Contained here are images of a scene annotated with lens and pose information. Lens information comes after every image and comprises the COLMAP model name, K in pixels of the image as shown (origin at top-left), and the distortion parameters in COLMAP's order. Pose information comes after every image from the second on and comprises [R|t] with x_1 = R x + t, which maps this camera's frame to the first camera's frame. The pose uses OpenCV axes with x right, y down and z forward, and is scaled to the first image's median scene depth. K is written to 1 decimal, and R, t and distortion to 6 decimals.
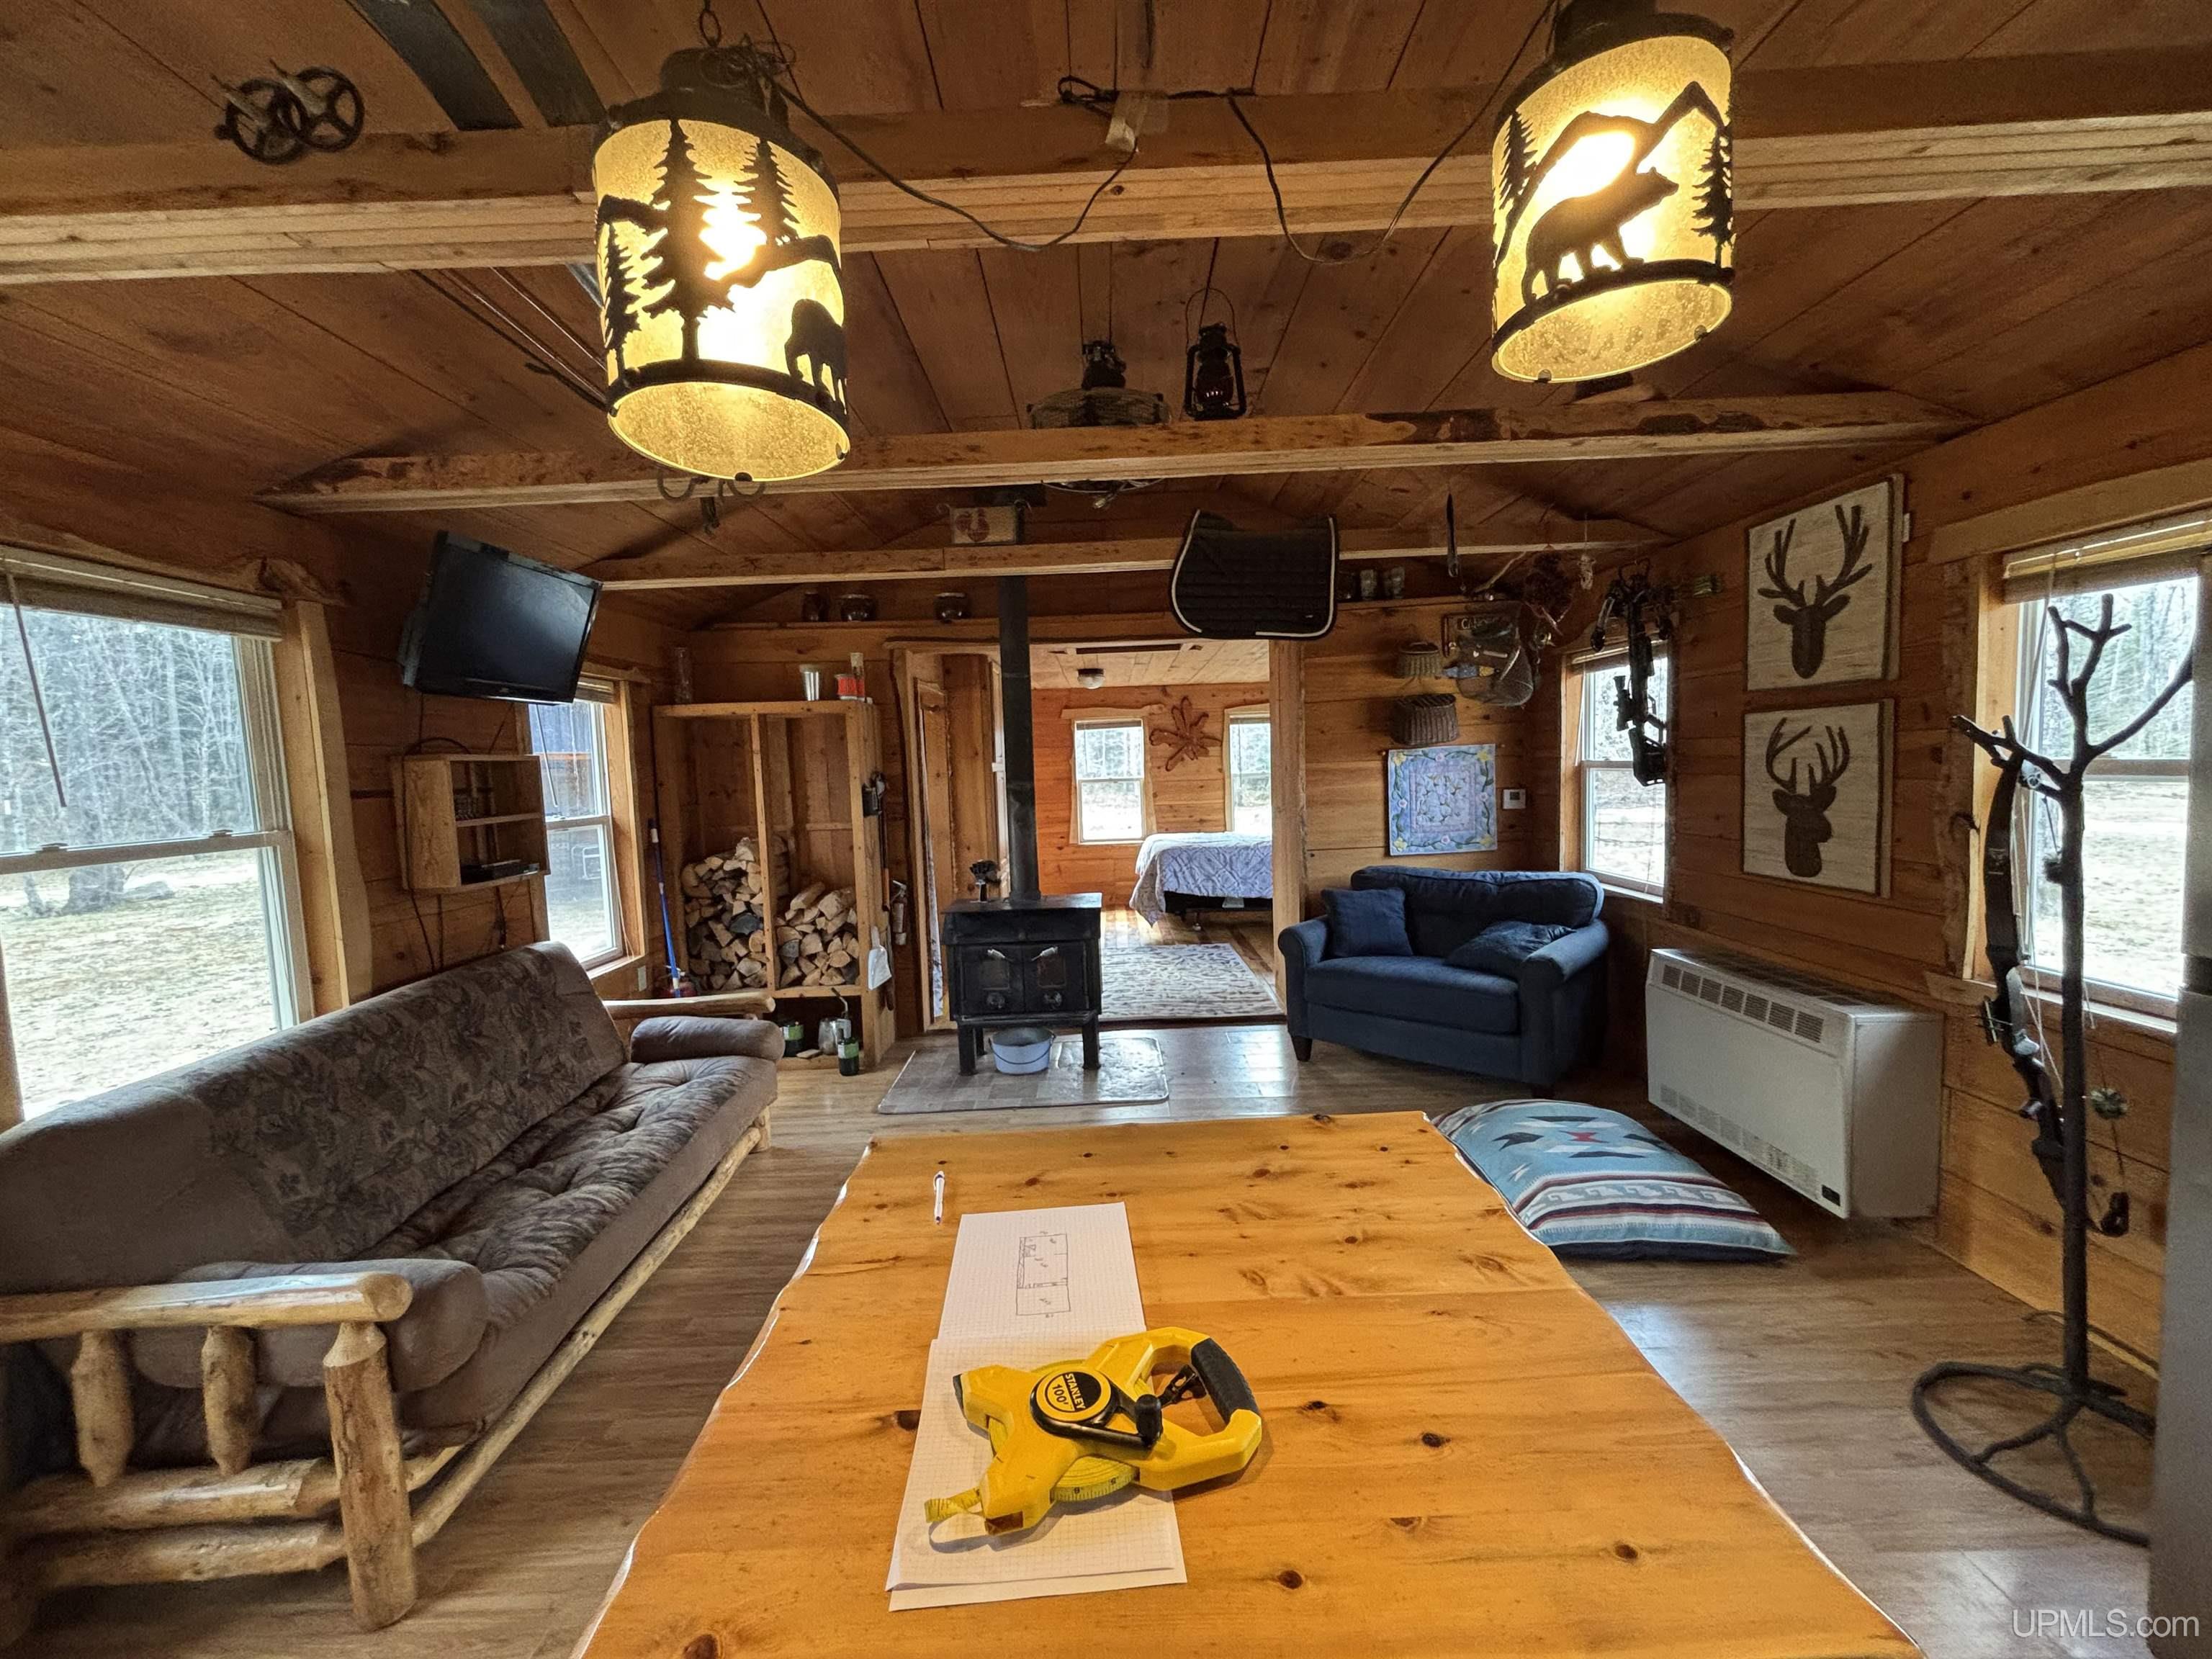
lens RADIAL K [[886.4, 0, 1107.7], [0, 886.4, 827.3], [0, 0, 1]] dist [0.002454, -0.000785]
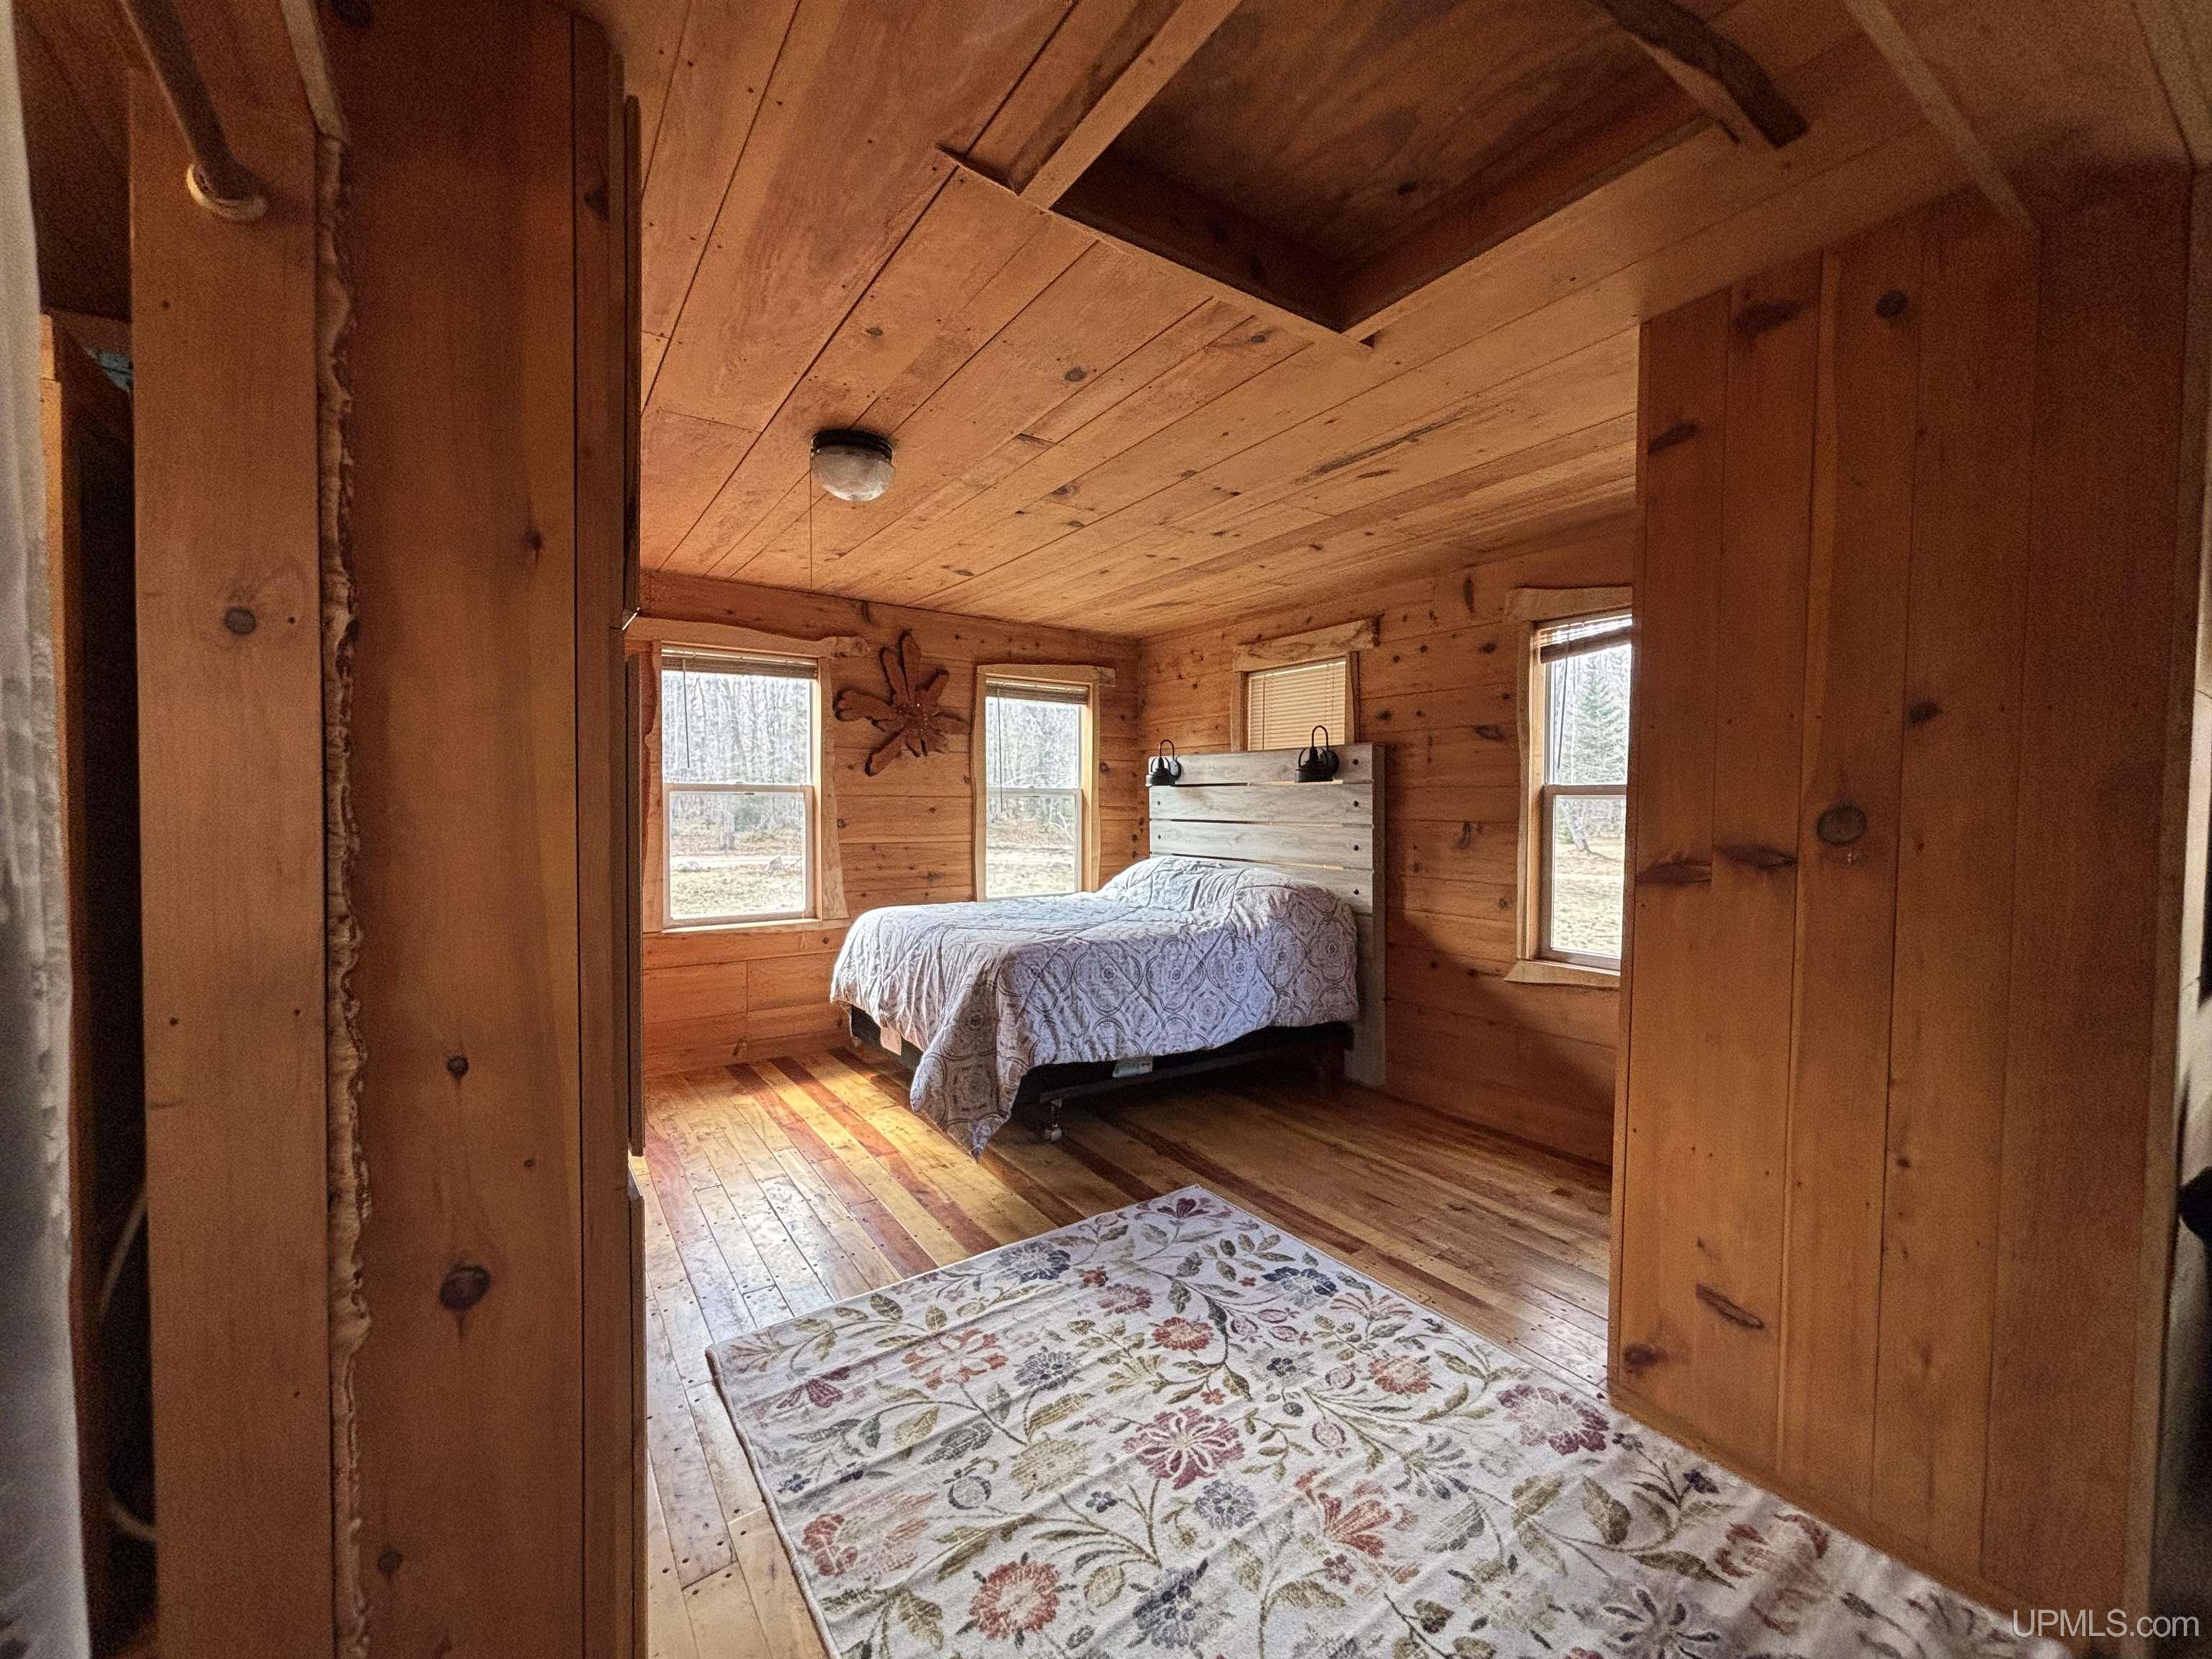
lens RADIAL K [[886.4, 0, 1097.7], [0, 886.4, 822.5], [0, 0, 1]] dist [0.002454, -0.000785]
pose [[0.828533, 0.028496, 0.559214, -0.101828], [0.004790, 0.998307, -0.057967, -0.008149], [-0.559919, 0.050706, 0.826994, 0.525245]]
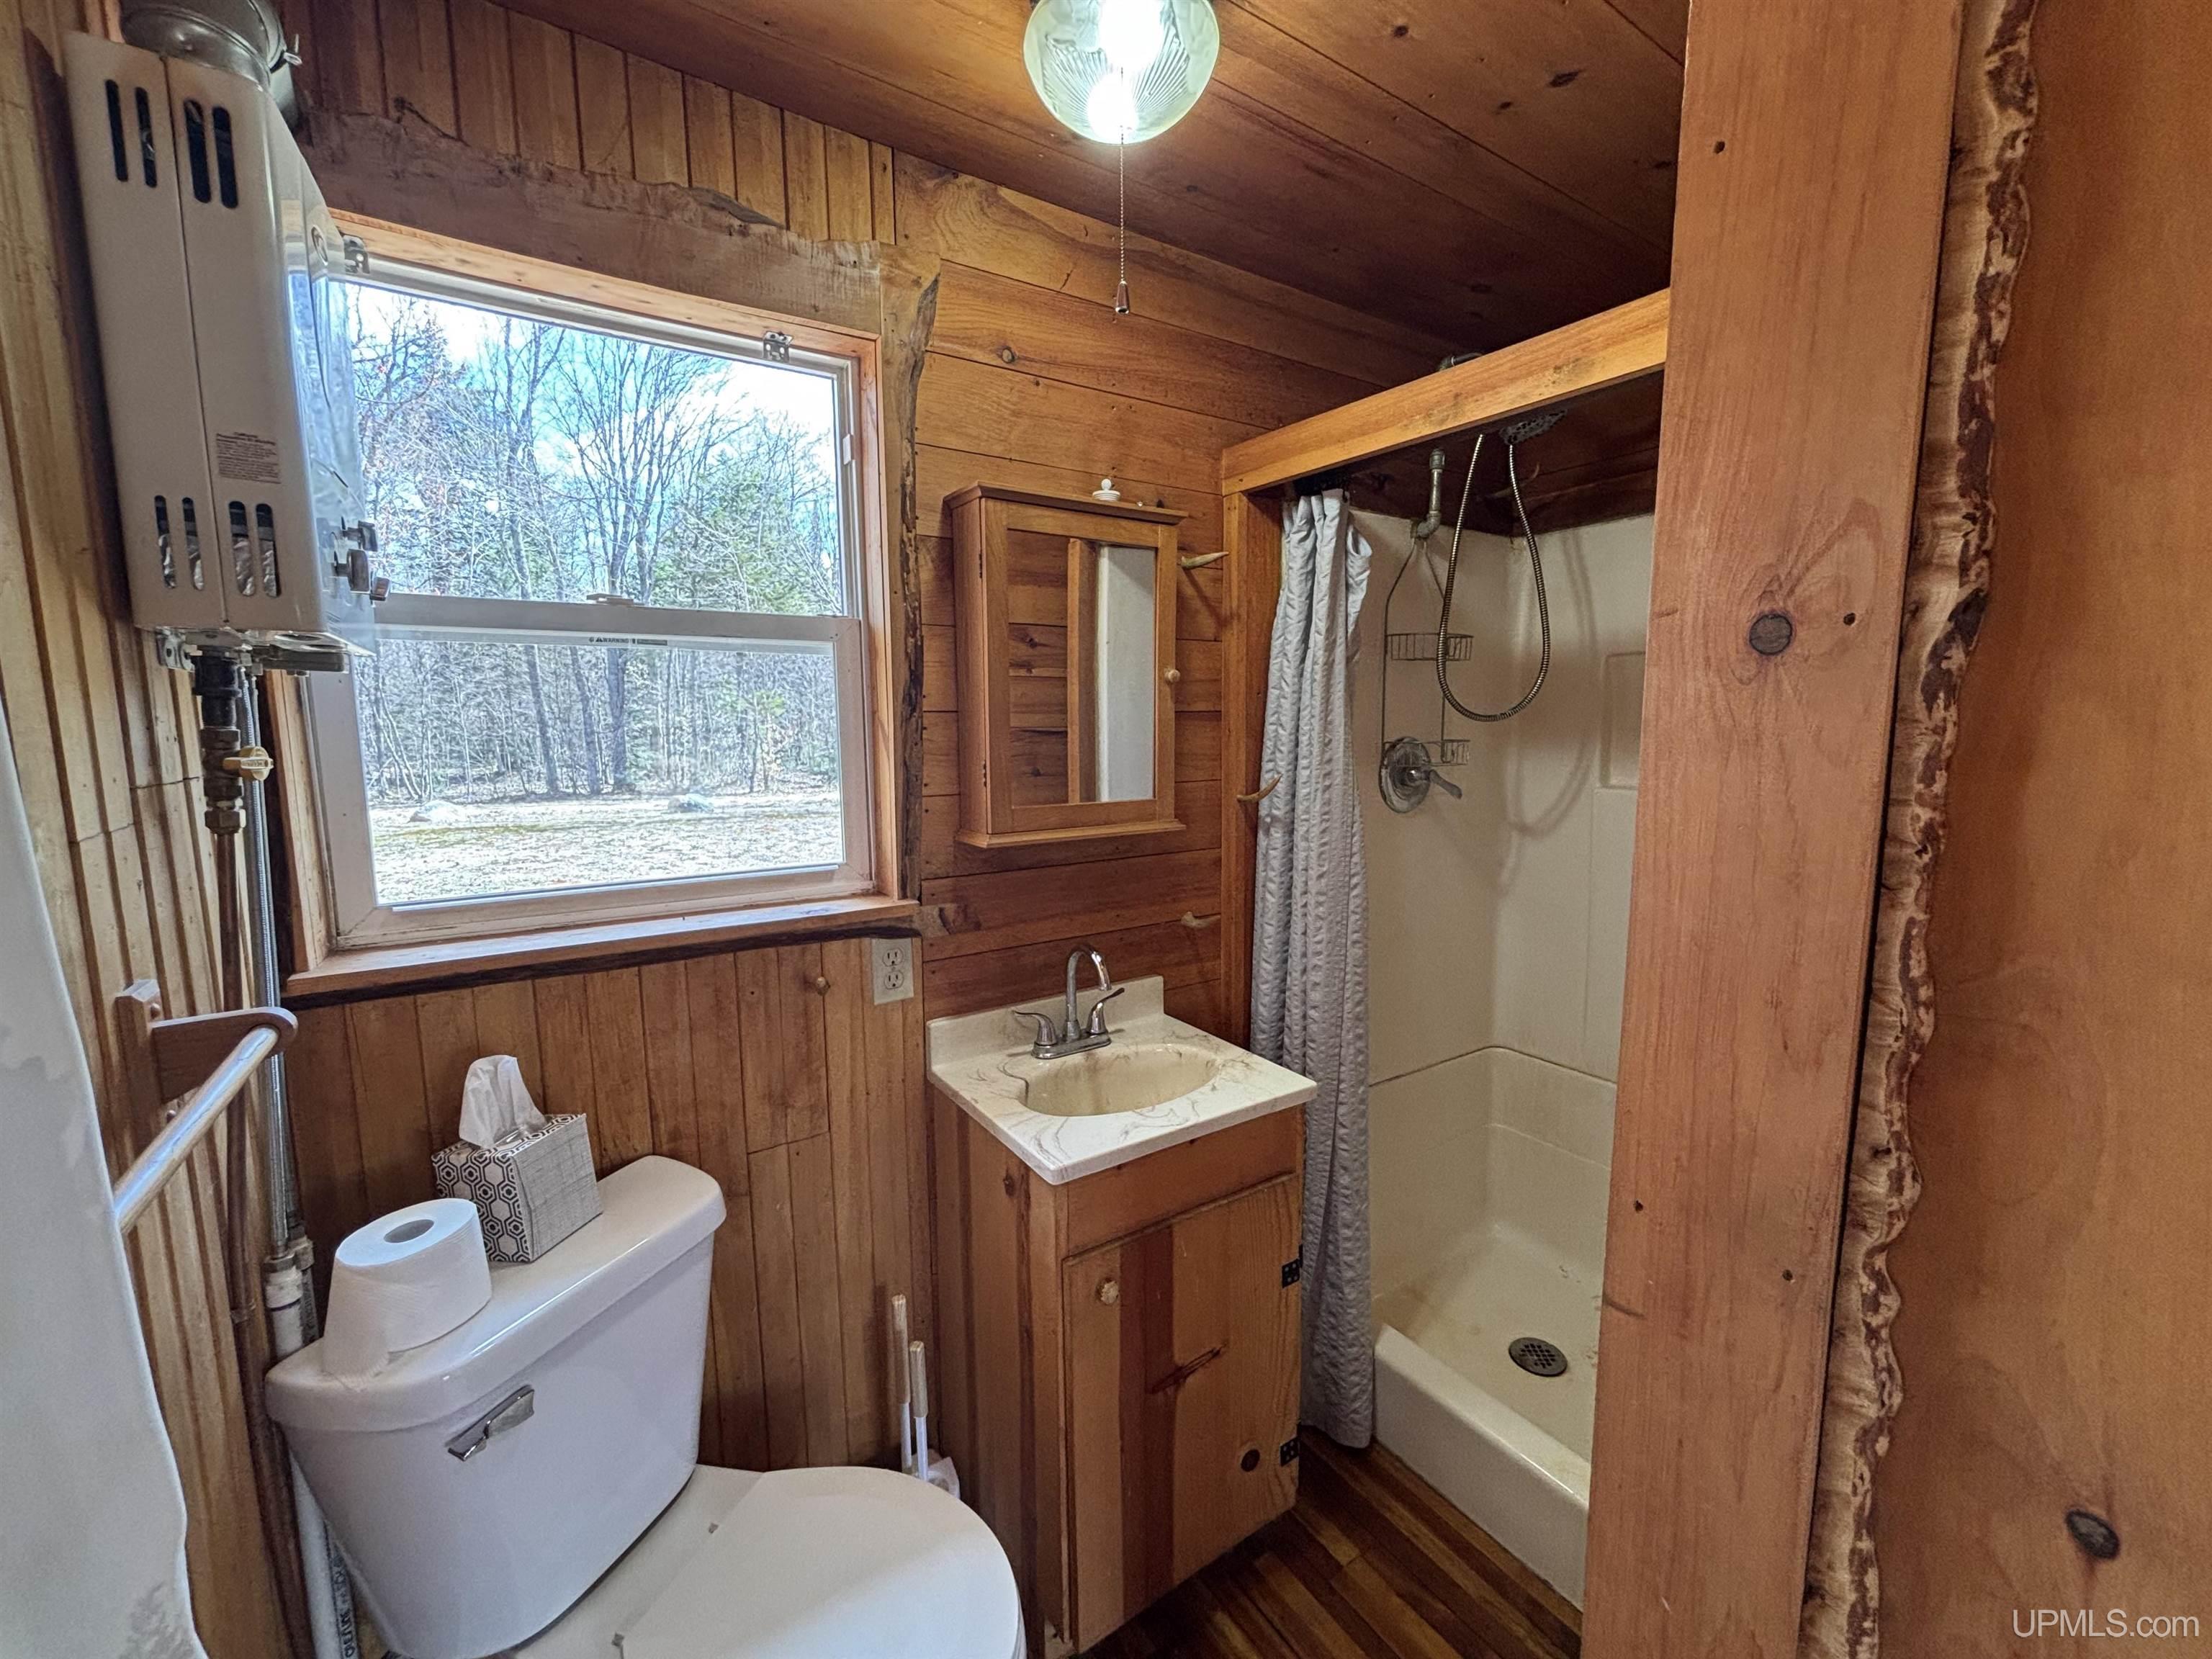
lens RADIAL K [[886.4, 0, 1114.1], [0, 886.4, 826.5], [0, 0, 1]] dist [0.002454, -0.000785]
pose [[0.554483, 0.131910, -0.821674, -0.099568], [-0.076912, 0.991255, 0.107233, -0.028388], [0.828633, 0.003738, 0.559780, 0.594170]]
